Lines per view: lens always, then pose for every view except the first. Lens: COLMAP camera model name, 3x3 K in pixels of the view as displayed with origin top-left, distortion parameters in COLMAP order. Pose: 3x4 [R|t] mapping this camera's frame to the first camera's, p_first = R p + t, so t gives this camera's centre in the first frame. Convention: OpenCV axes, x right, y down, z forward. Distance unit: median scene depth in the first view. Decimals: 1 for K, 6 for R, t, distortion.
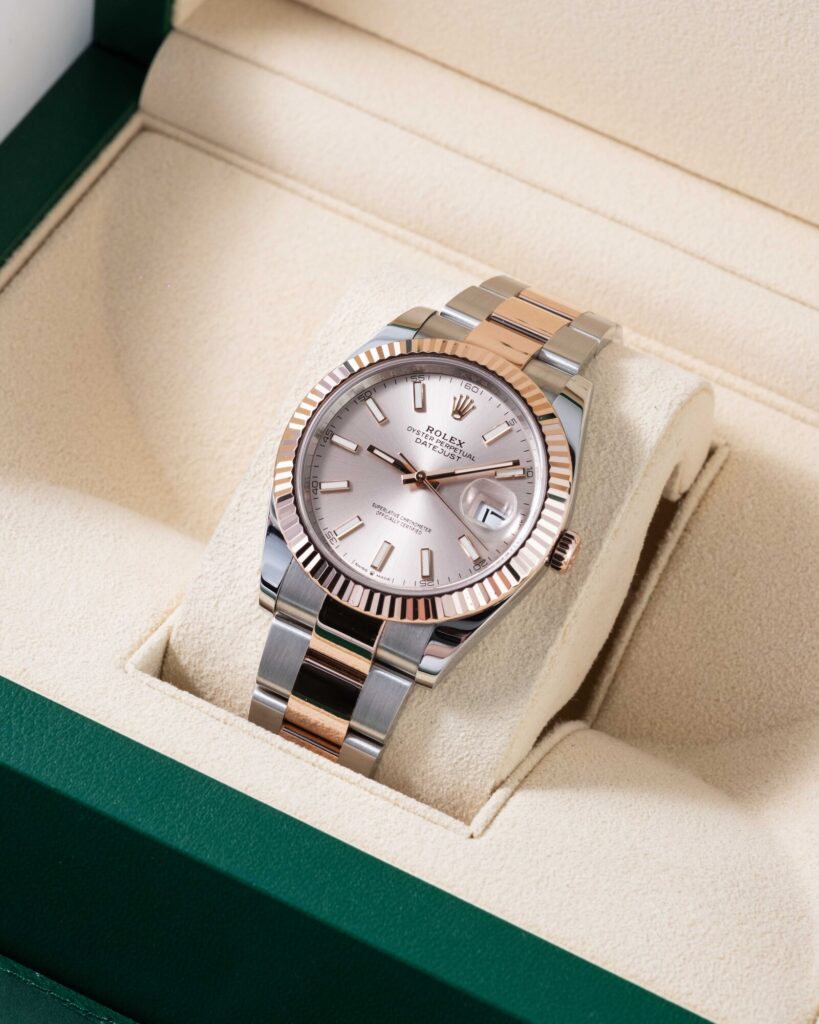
lens RADIAL K [[4197.0, 0, 409.5], [0, 4197.0, 512.0], [0, 0, 1]] dist [0.163194, -2.397251]
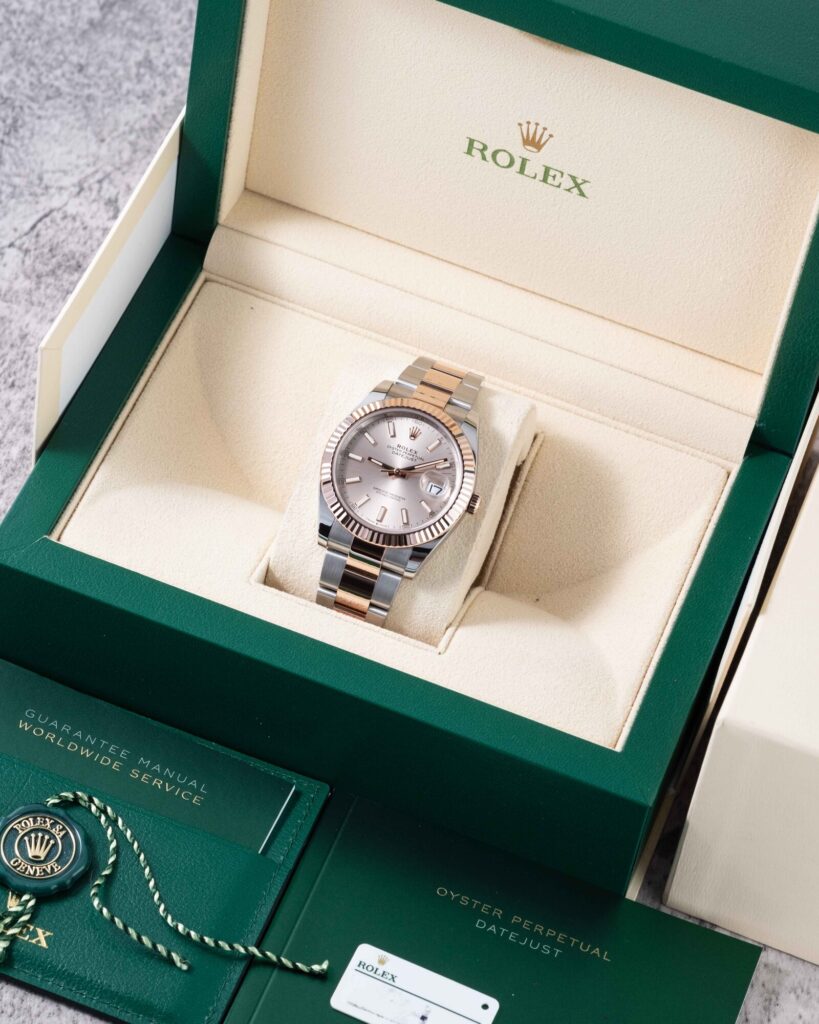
lens RADIAL K [[4197.0, 0, 409.5], [0, 4197.0, 512.0], [0, 0, 1]] dist [0.163194, -2.397251]
pose [[0.991814, -0.085000, 0.095292, -0.175252], [0.079217, 0.994870, 0.062917, -0.109565], [-0.100151, -0.054853, 0.993459, -0.912604]]
